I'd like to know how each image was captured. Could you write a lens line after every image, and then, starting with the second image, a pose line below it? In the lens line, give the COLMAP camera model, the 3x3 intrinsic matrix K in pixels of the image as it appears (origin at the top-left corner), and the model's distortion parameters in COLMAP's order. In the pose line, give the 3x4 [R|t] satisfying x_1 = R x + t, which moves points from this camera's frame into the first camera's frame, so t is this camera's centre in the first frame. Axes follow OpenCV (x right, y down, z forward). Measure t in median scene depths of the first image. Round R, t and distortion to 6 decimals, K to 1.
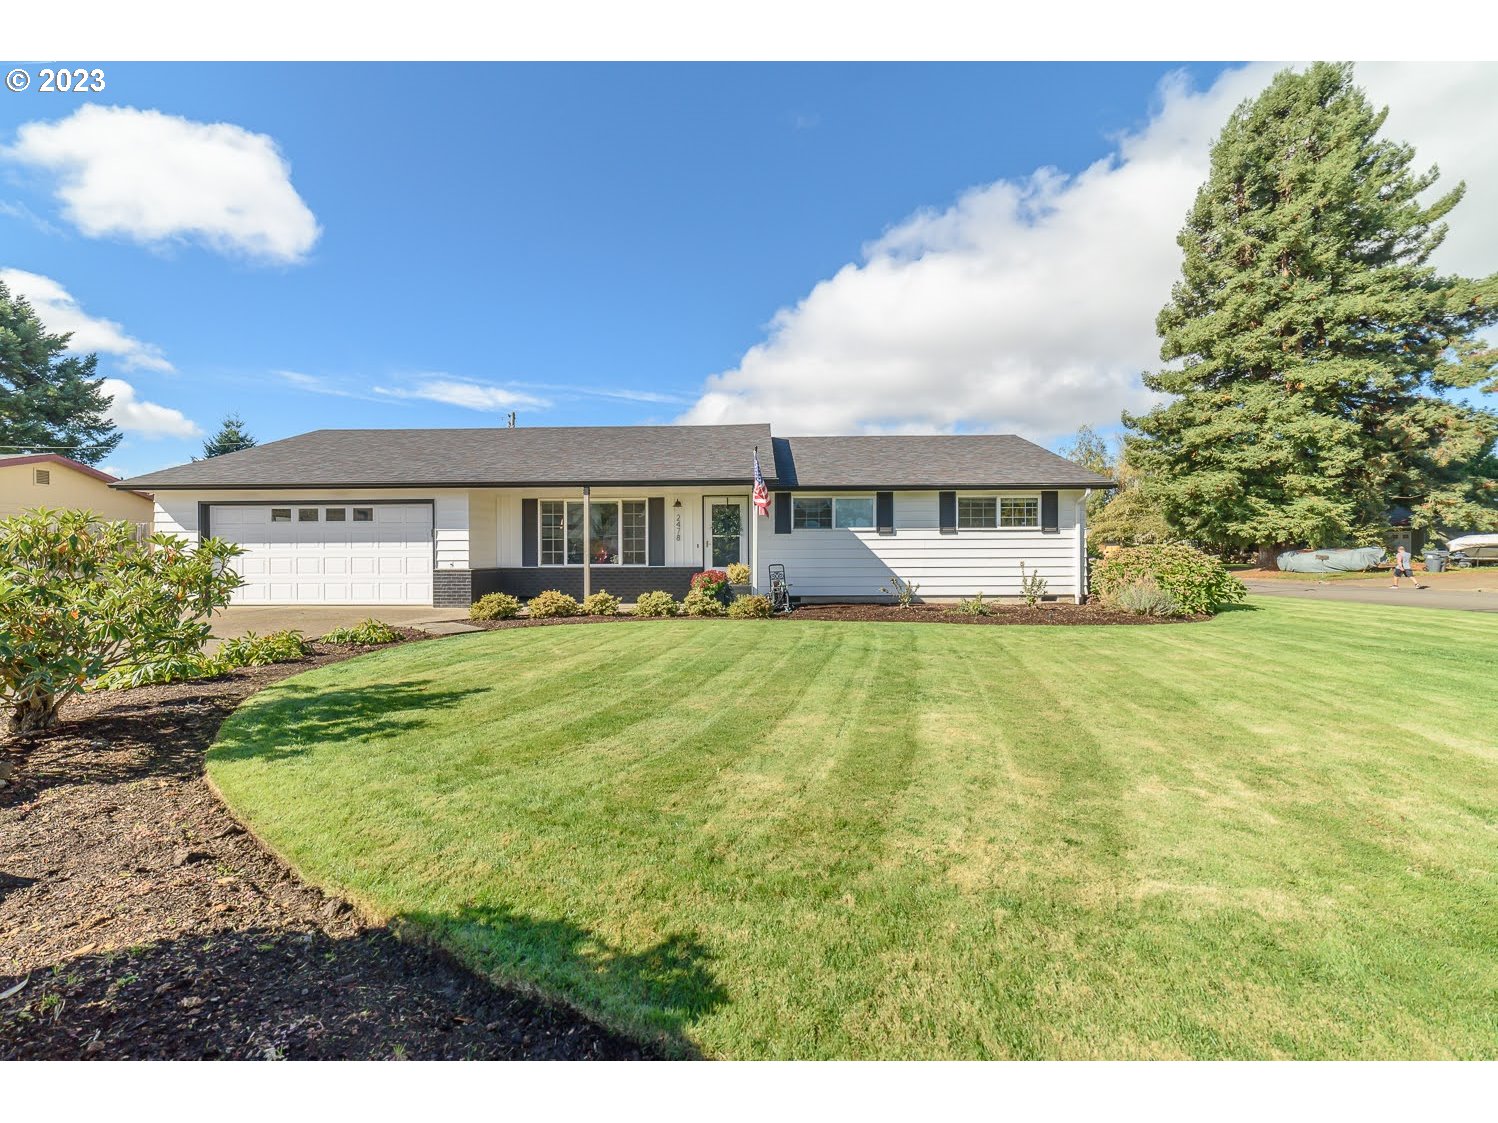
lens RADIAL K [[572.5, 0, 745.6], [0, 572.5, 558.6], [0, 0, 1]] dist [-0.015748, 0.005954]
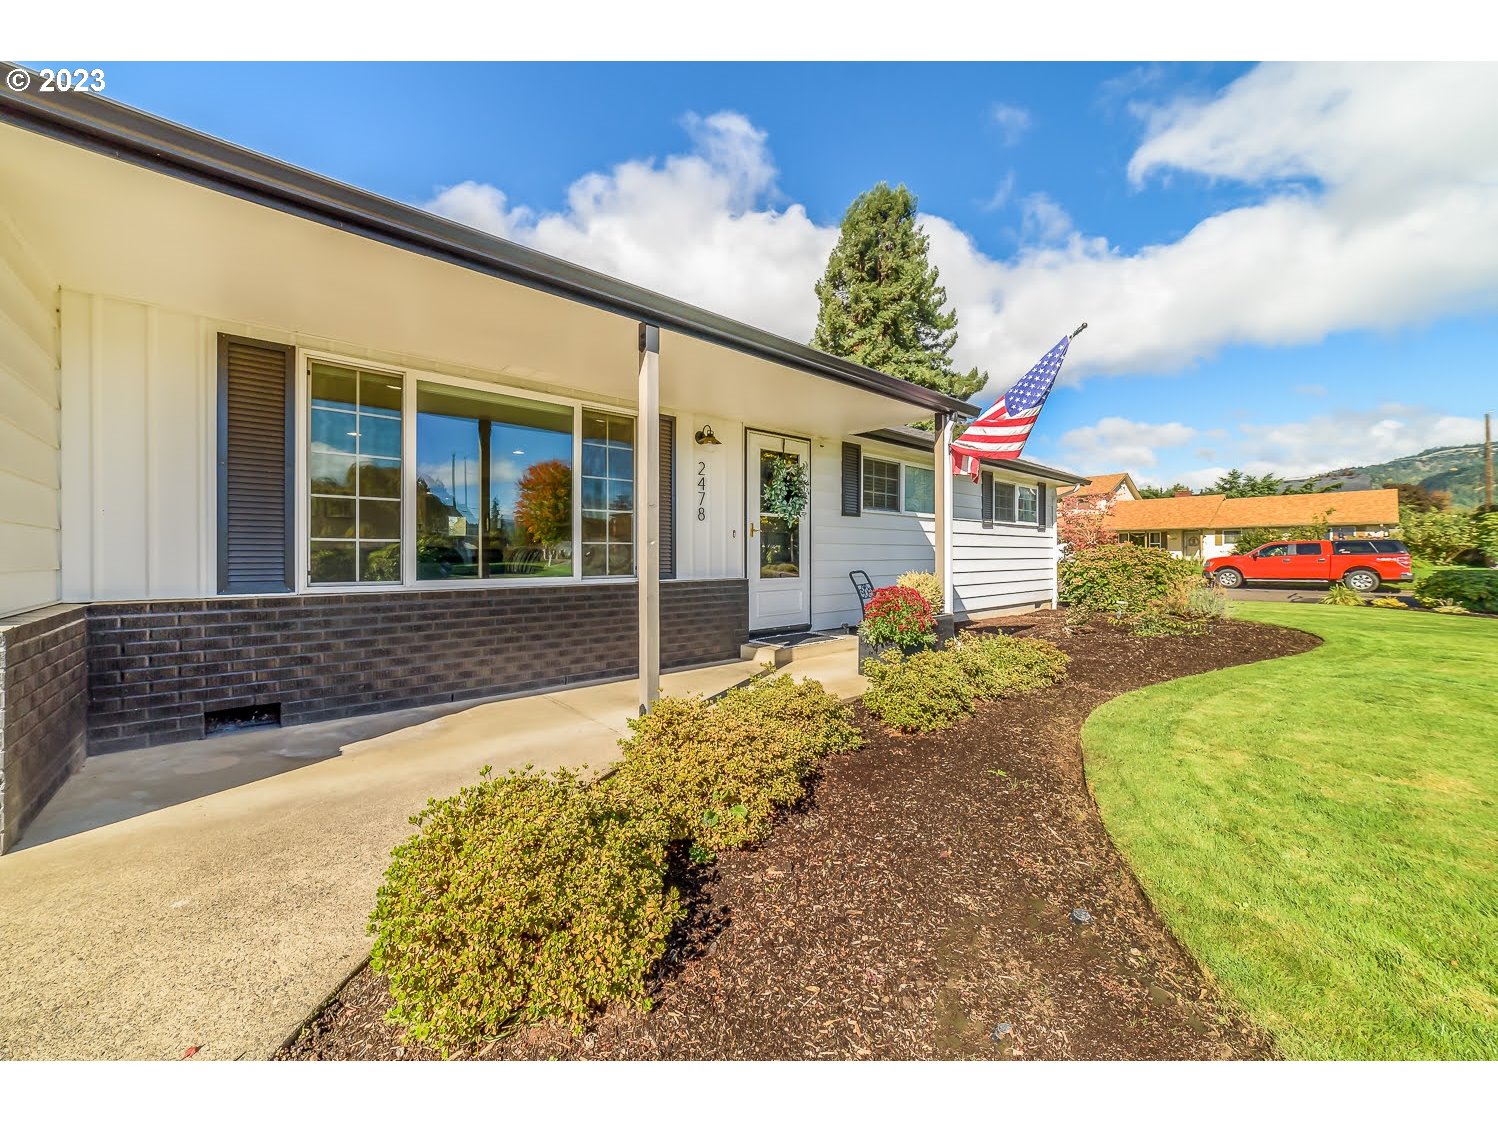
lens RADIAL K [[572.5, 0, 745.6], [0, 572.5, 558.6], [0, 0, 1]] dist [-0.015748, 0.005954]
pose [[0.742647, -0.000806, 0.669682, -0.385967], [0.004514, 0.999983, -0.003803, -0.000591], [-0.669667, 0.005847, 0.742638, 0.647313]]
